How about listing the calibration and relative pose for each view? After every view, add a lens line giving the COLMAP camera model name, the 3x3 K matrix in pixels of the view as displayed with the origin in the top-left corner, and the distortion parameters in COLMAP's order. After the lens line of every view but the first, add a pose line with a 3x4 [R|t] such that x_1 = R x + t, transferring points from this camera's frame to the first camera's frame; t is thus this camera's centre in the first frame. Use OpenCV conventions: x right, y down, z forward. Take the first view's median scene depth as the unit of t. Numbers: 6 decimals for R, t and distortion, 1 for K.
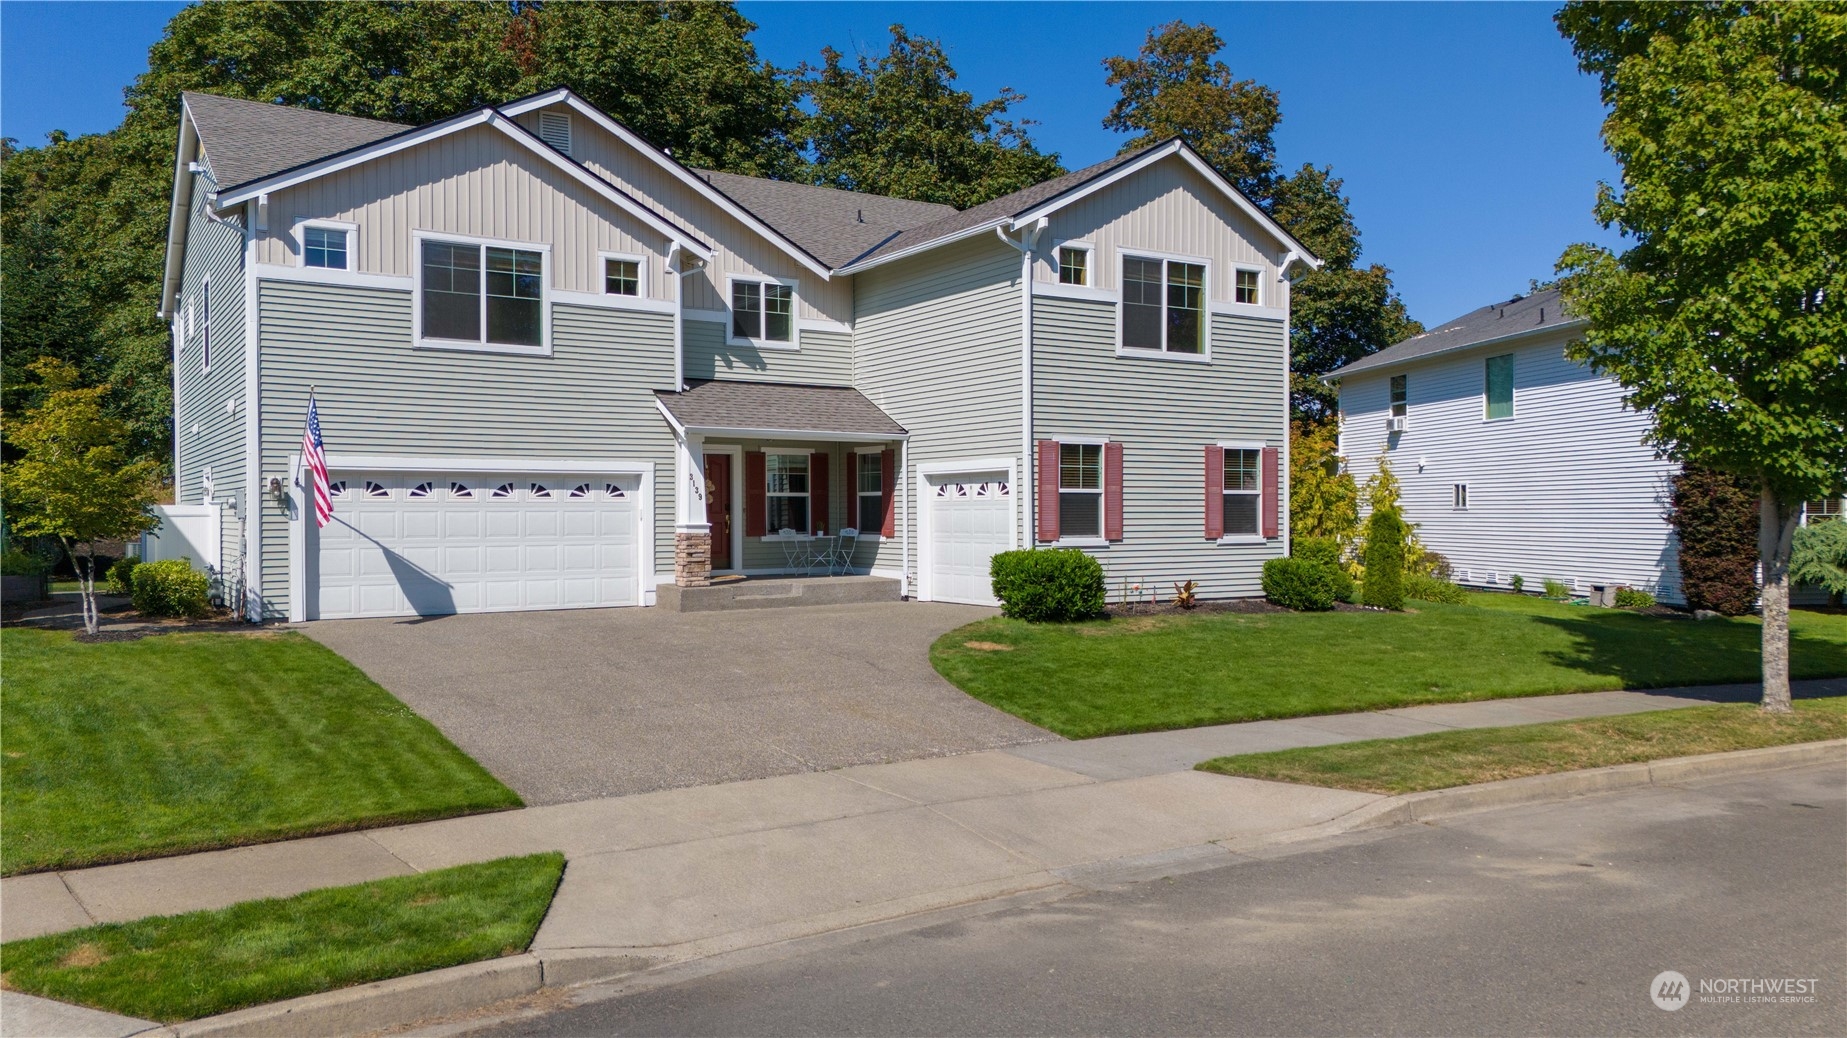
lens RADIAL K [[1390.4, 0, 923.5], [0, 1390.4, 519.0], [0, 0, 1]] dist [0.041896, -0.006645]
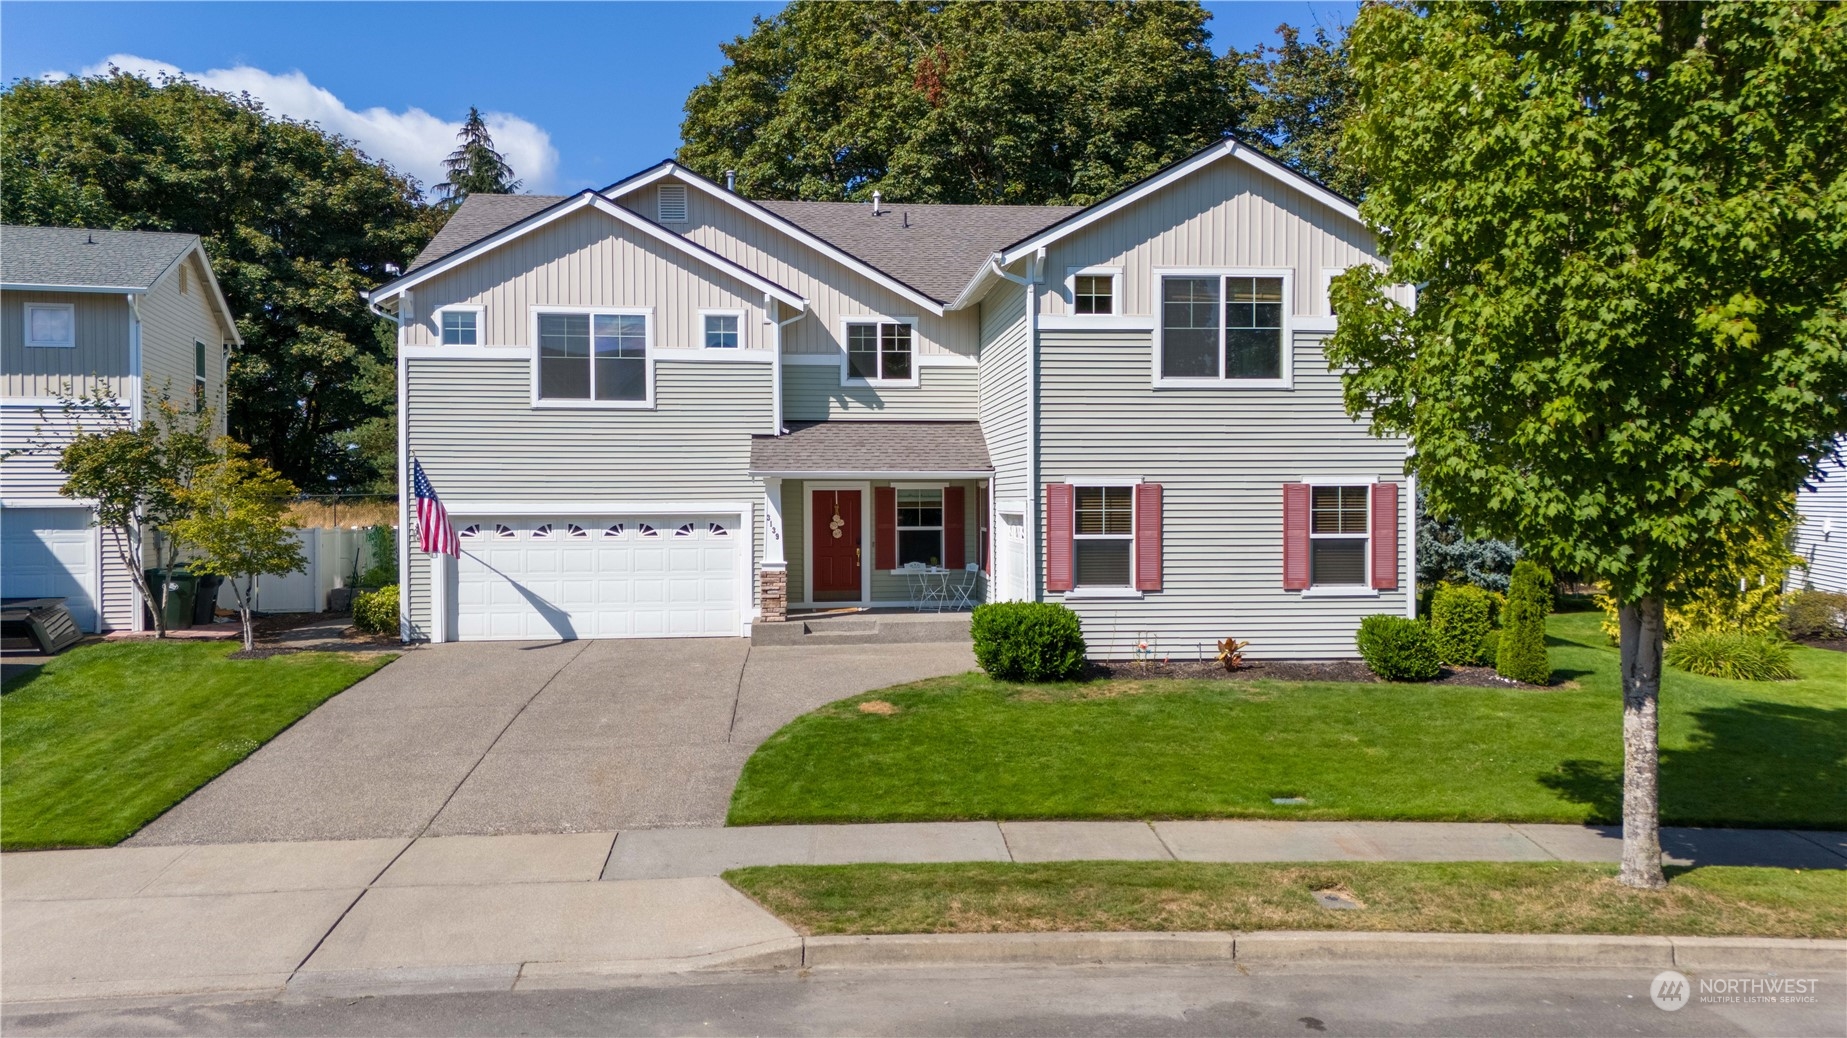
lens RADIAL K [[1382.3, 0, 923.5], [0, 1382.3, 519.0], [0, 0, 1]] dist [0.075721, -0.072559]
pose [[0.884111, 0.006859, -0.467227, 0.427766], [-0.000568, 0.999907, 0.013606, -0.043755], [0.467277, -0.011764, 0.884033, 0.126882]]
